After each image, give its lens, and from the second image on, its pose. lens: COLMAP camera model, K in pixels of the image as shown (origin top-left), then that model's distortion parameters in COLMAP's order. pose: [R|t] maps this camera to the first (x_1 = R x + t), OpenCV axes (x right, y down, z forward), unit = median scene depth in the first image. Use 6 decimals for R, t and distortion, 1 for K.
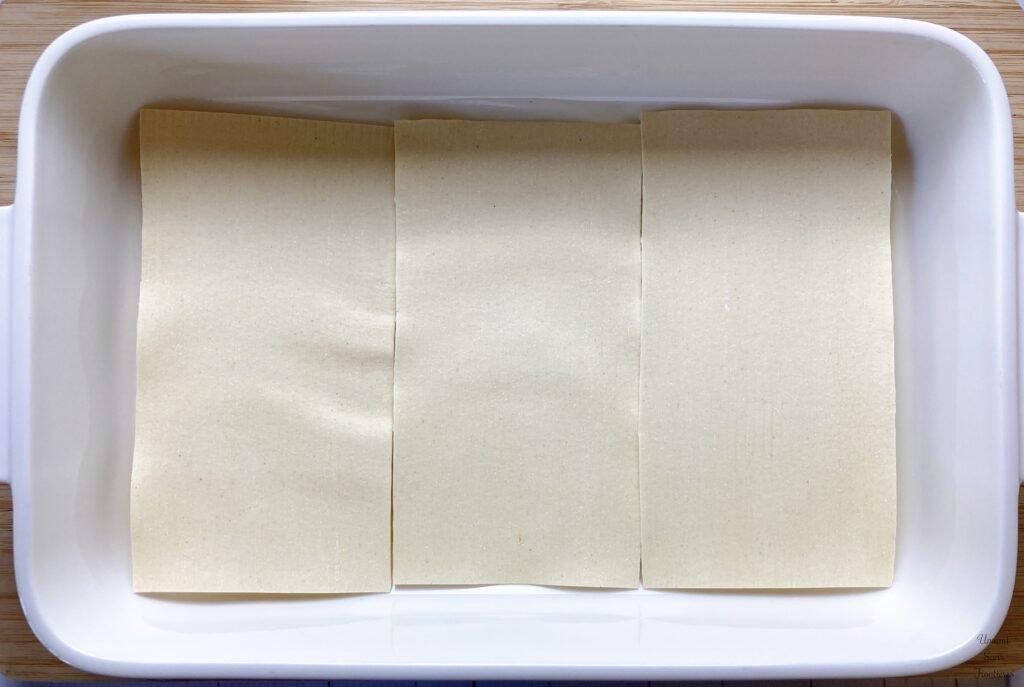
lens RADIAL K [[835.2, 0, 484.7], [0, 835.2, 365.1], [0, 0, 1]] dist [0.044241, -0.007459]
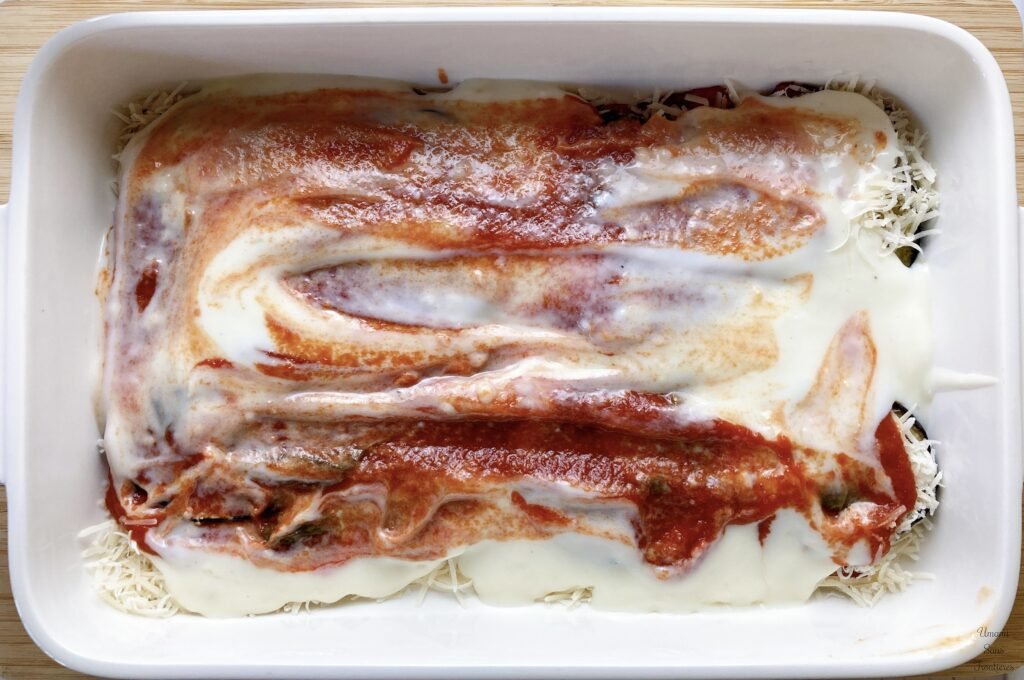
lens RADIAL K [[835.2, 0, 563.4], [0, 835.2, 363.1], [0, 0, 1]] dist [0.044241, -0.007459]
pose [[0.999950, -0.003553, -0.009372, 0.109019], [0.003522, 0.999988, -0.003407, 0.001679], [0.009384, 0.003373, 0.999950, 0.000035]]
